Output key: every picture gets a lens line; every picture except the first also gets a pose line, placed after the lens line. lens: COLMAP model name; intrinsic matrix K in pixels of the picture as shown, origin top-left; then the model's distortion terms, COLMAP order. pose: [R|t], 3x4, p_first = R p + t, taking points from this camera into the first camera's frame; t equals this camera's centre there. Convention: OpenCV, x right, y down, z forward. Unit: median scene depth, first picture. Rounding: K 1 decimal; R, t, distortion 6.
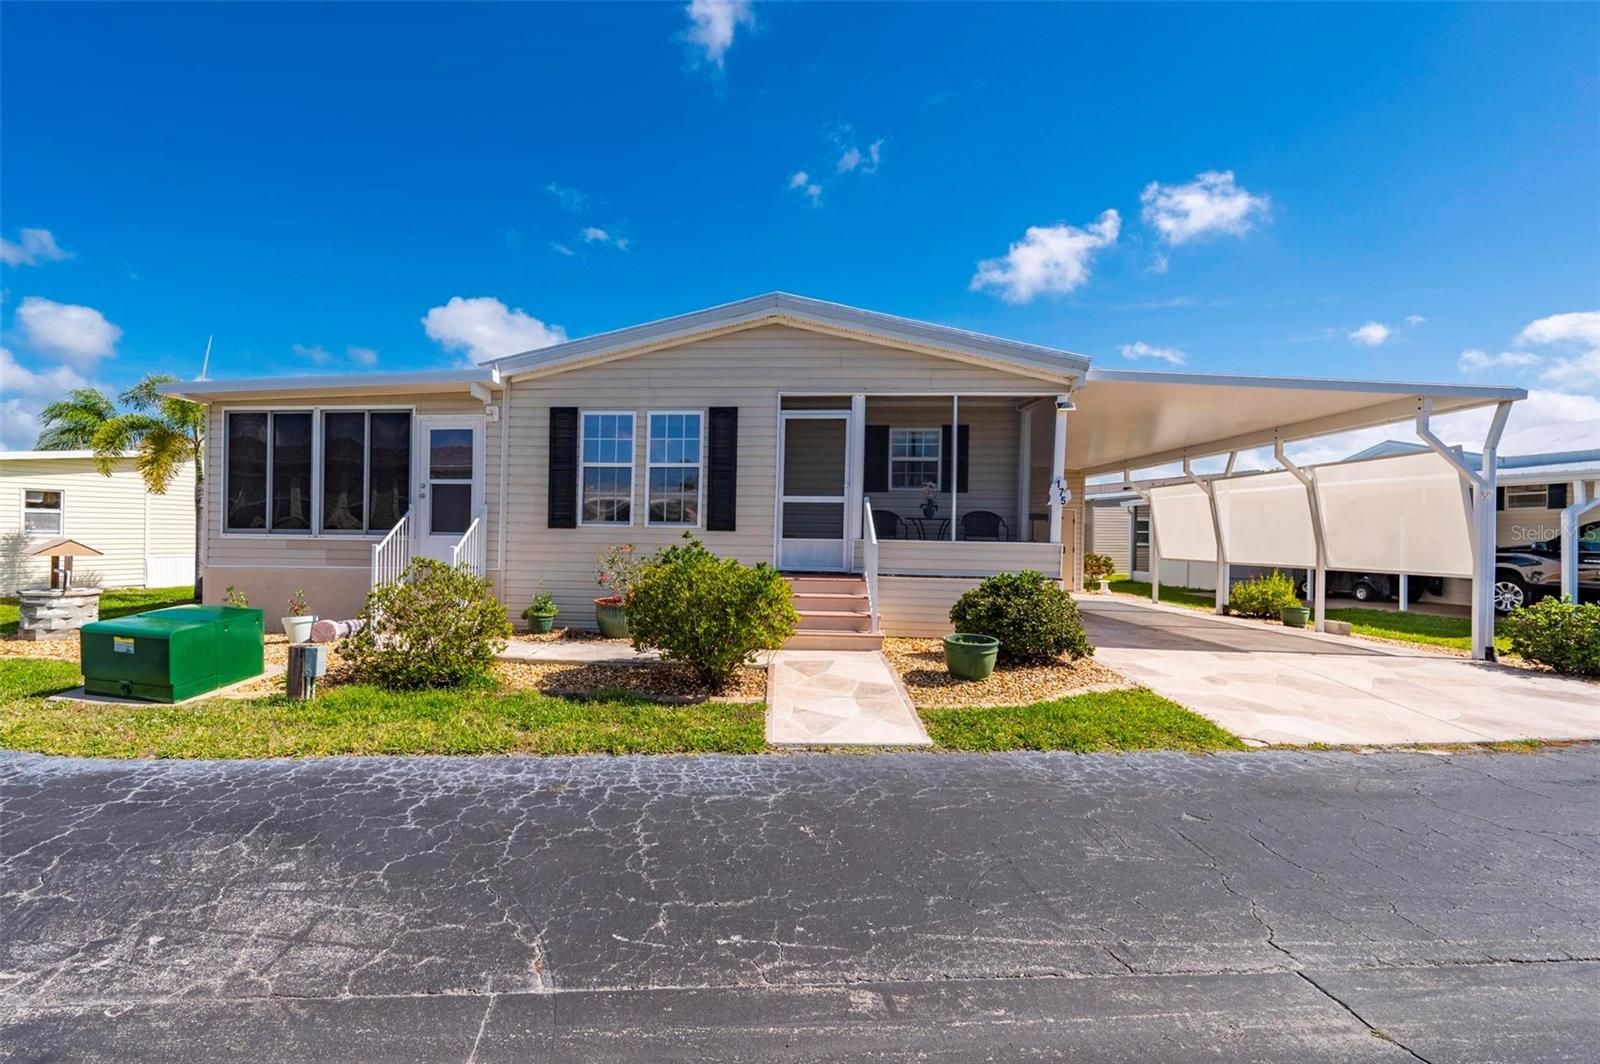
lens RADIAL K [[633.8, 0, 765.4], [0, 633.8, 529.7], [0, 0, 1]] dist [-0.004384, 0.000767]
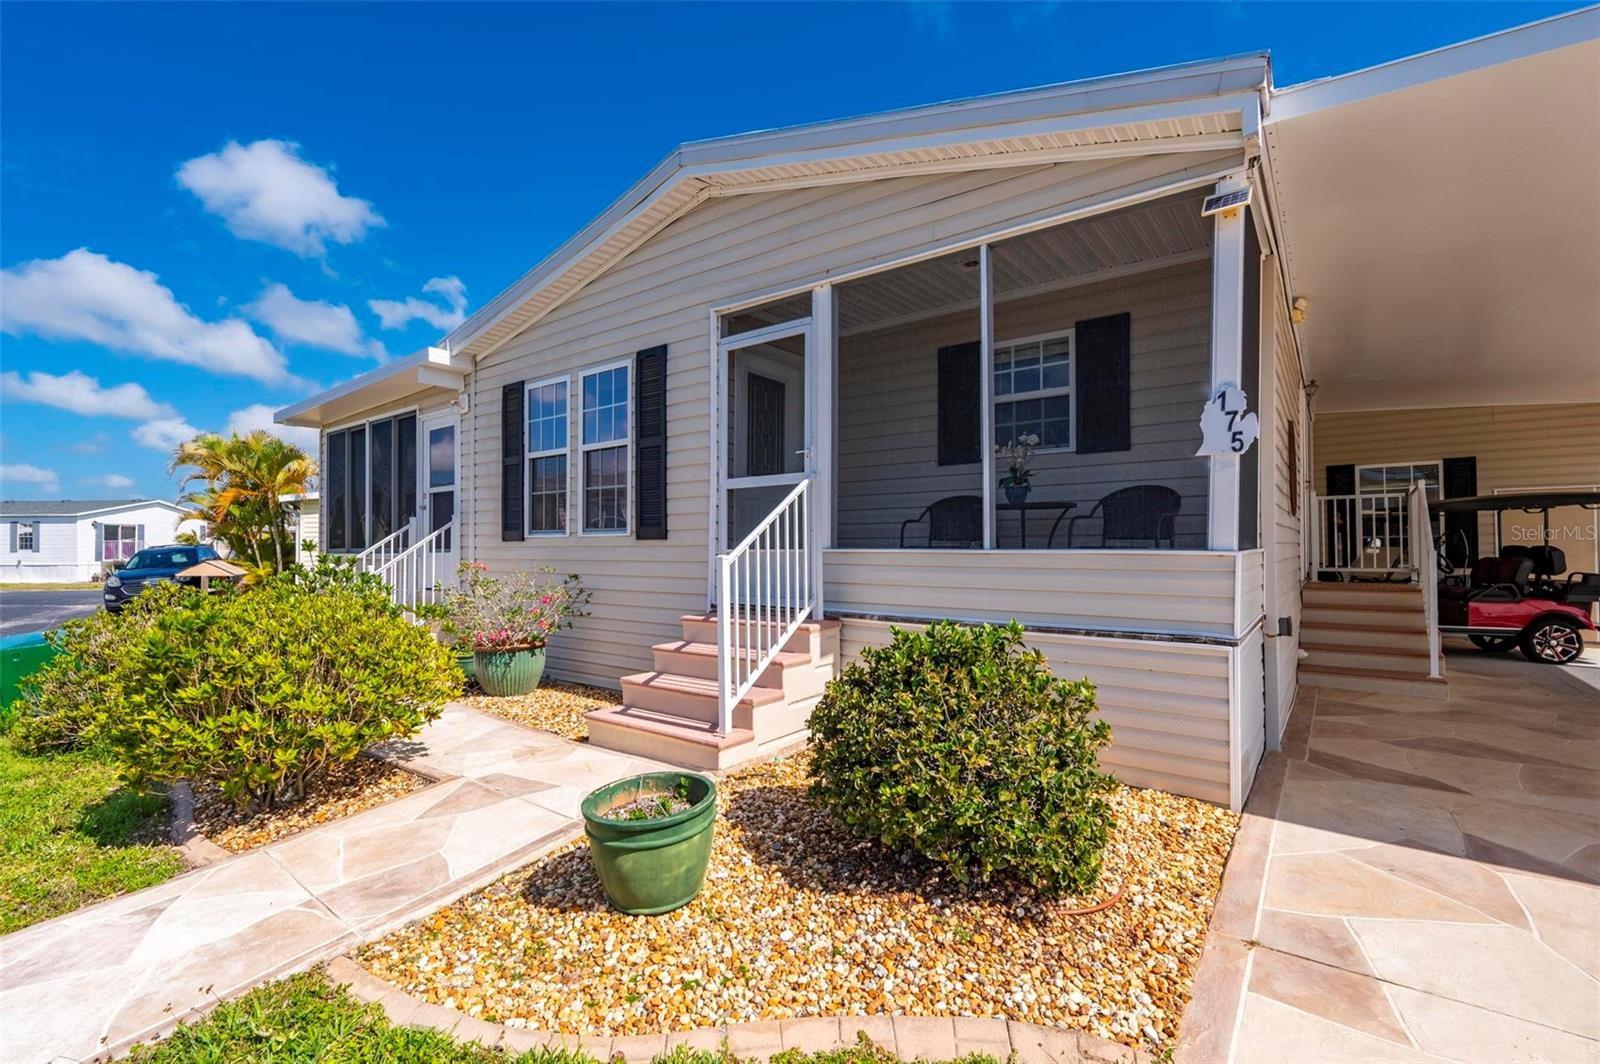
lens RADIAL K [[692.0, 0, 852.0], [0, 692.0, 539.8], [0, 0, 1]] dist [0.000041, 0.000517]
pose [[0.859762, -0.022344, -0.510207, 0.465043], [0.018975, 0.999750, -0.011807, 0.014413], [0.510343, 0.000470, 0.859971, 0.492611]]
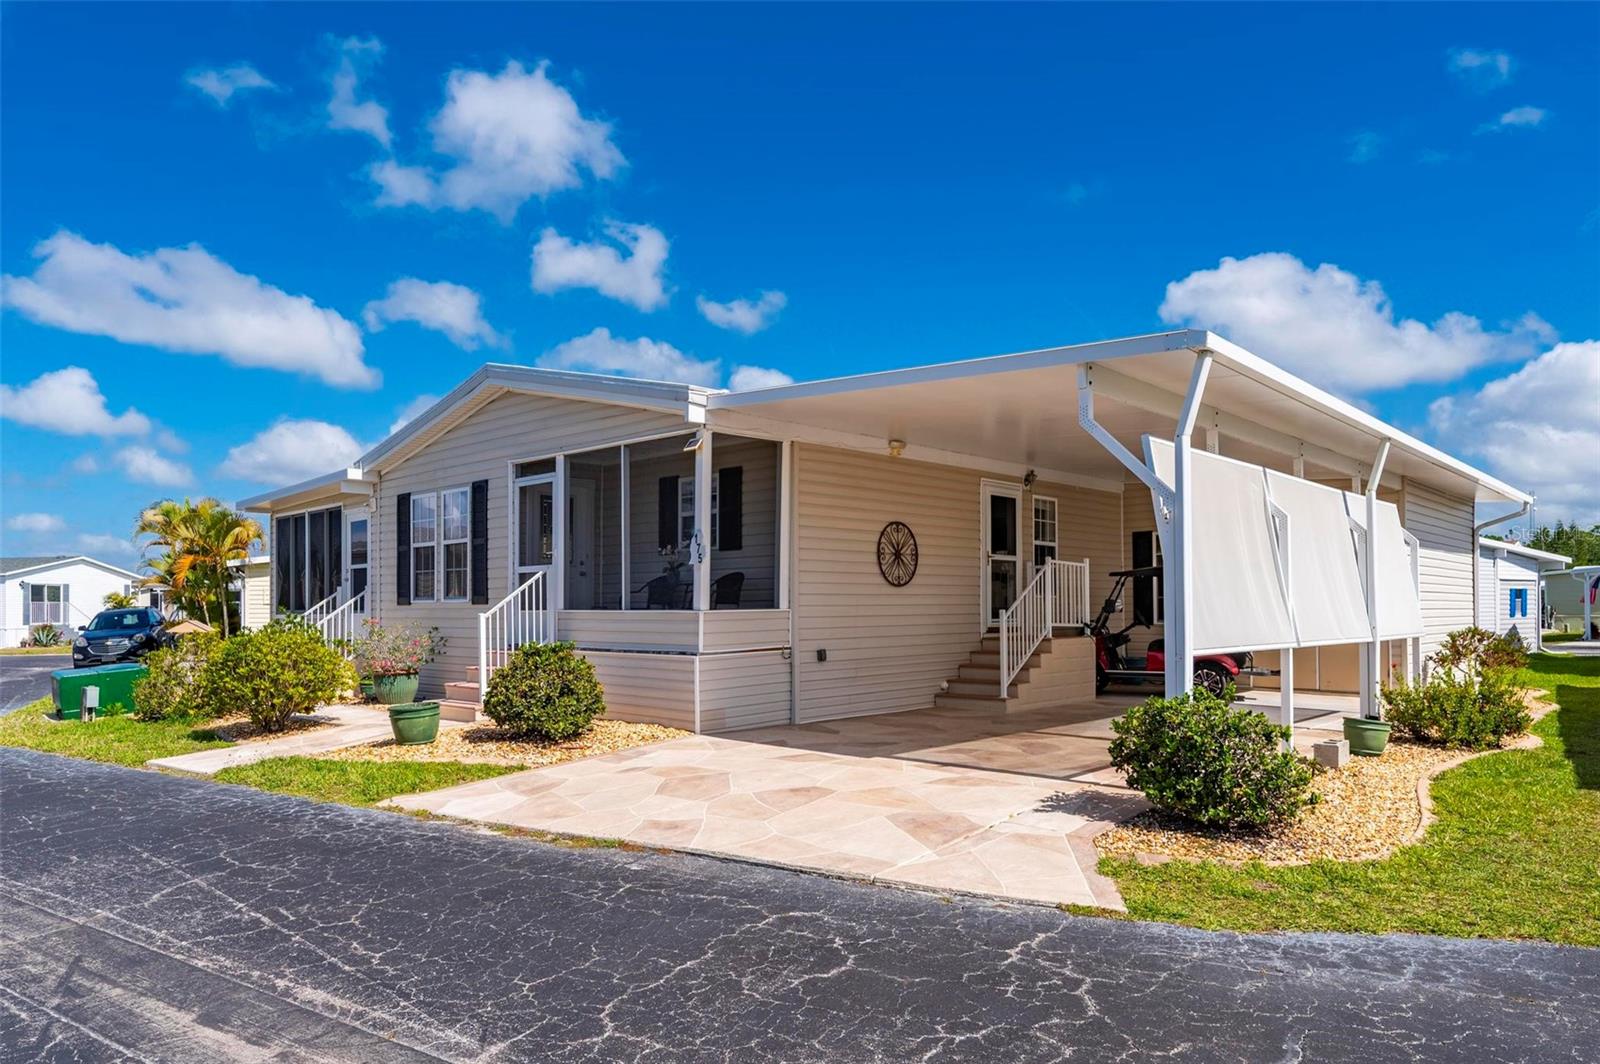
lens RADIAL K [[1007.2, 0, 857.3], [0, 1007.2, 595.2], [0, 0, 1]] dist [0.002208, 0.000104]
pose [[0.801271, -0.025765, -0.597747, 1.361473], [0.021214, 0.999668, -0.014652, 0.024087], [0.597926, -0.000941, 0.801551, 0.073241]]
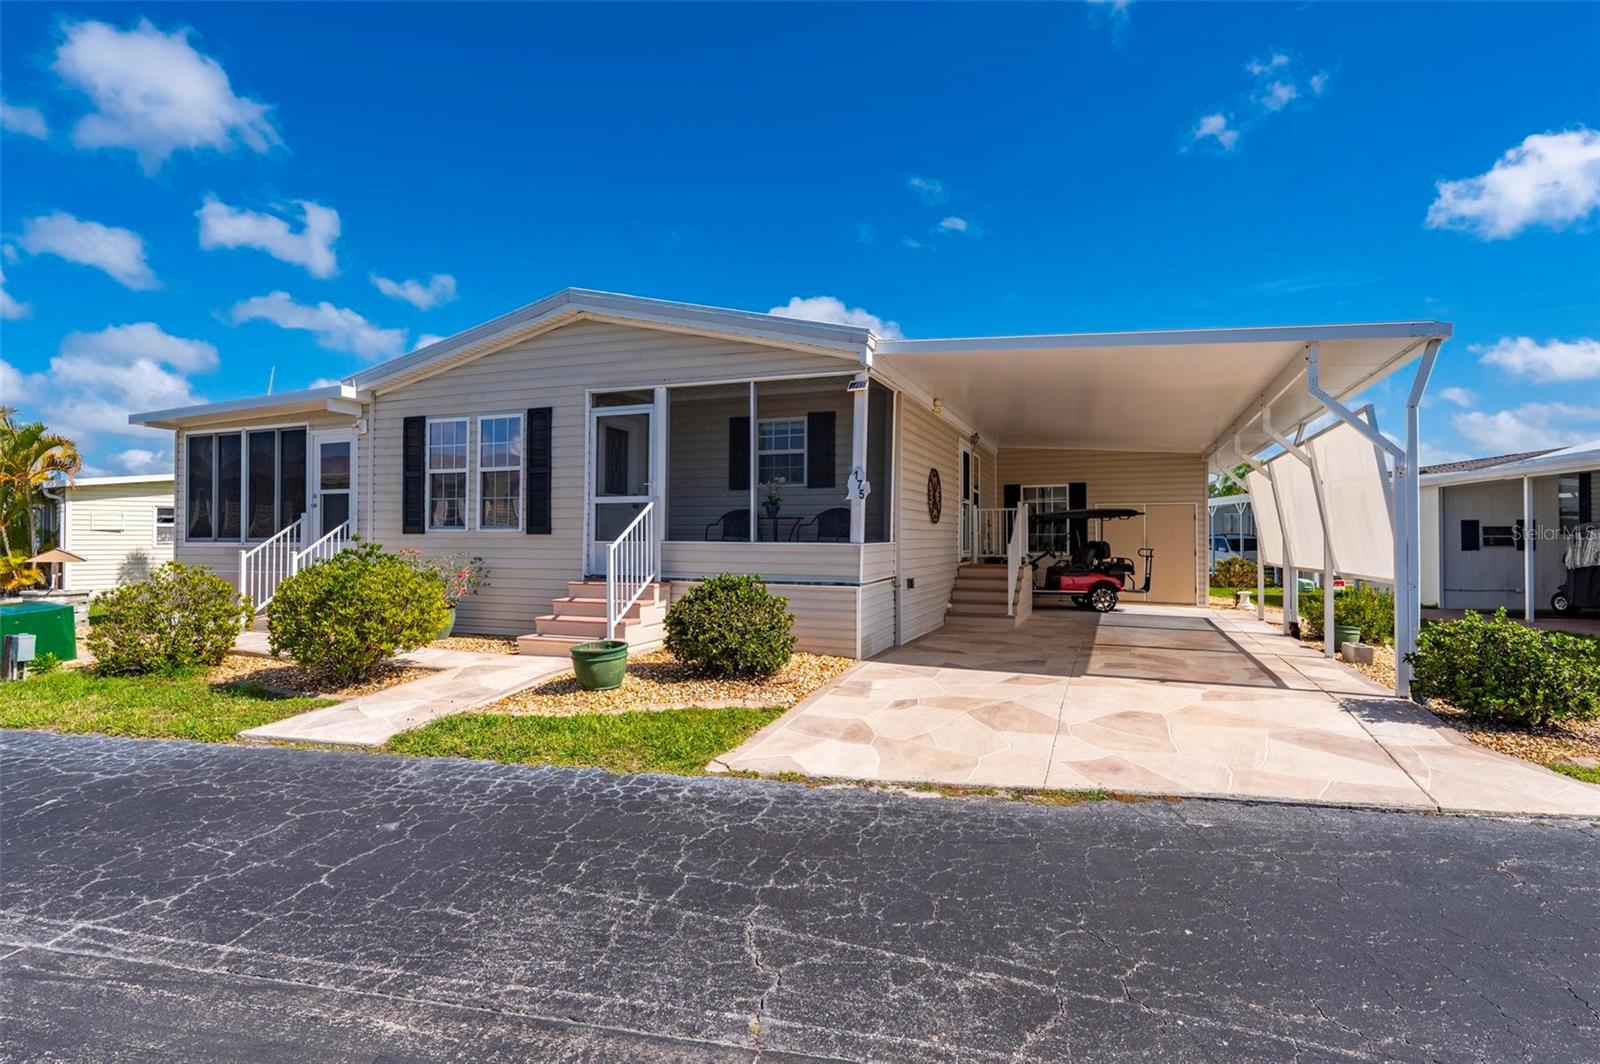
lens RADIAL K [[739.2, 0, 848.2], [0, 739.2, 530.1], [0, 0, 1]] dist [0.001084, -0.000806]
pose [[0.964648, -0.013784, -0.263181, 0.692162], [0.012103, 0.999895, -0.008006, 0.010543], [0.263263, 0.004537, 0.964713, 0.018650]]
